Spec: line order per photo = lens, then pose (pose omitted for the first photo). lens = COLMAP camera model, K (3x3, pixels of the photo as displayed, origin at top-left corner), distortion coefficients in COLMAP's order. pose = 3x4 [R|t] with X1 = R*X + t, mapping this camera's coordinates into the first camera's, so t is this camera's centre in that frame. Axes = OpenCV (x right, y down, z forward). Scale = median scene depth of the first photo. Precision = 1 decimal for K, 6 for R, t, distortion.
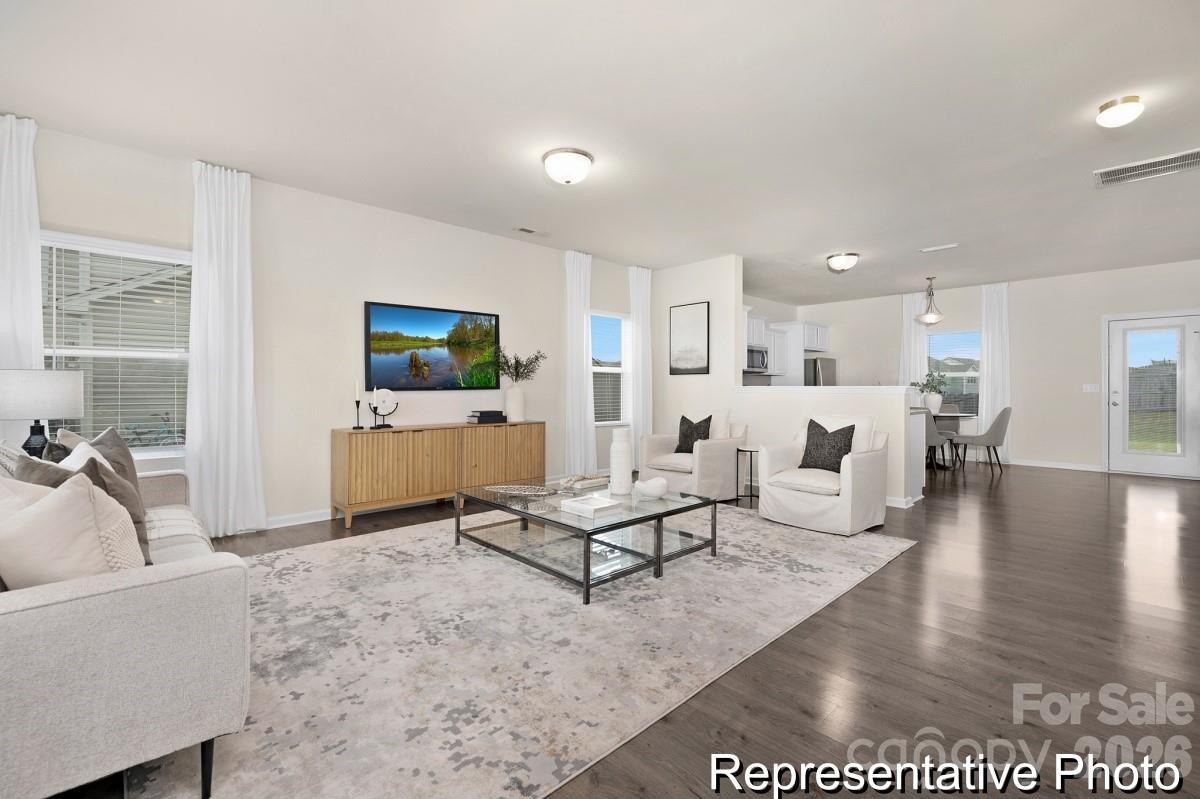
lens RADIAL K [[513.9, 0, 595.8], [0, 513.9, 387.5], [0, 0, 1]] dist [-0.001448, -0.000324]
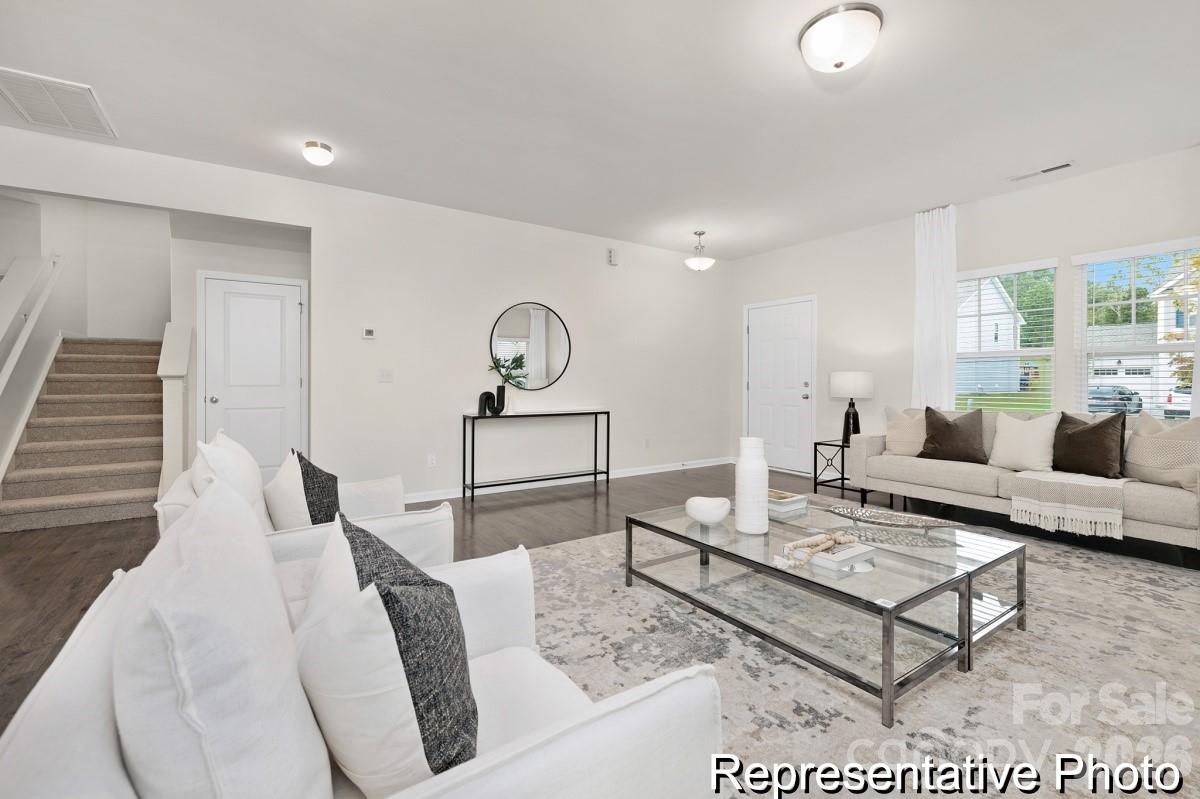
lens RADIAL K [[513.9, 0, 595.8], [0, 513.9, 387.5], [0, 0, 1]] dist [-0.001448, -0.000324]
pose [[-0.989569, -0.000717, 0.144060, 0.164597], [-0.000087, 0.999990, 0.004381, 0.014058], [-0.144062, 0.004322, -0.989559, 1.863145]]
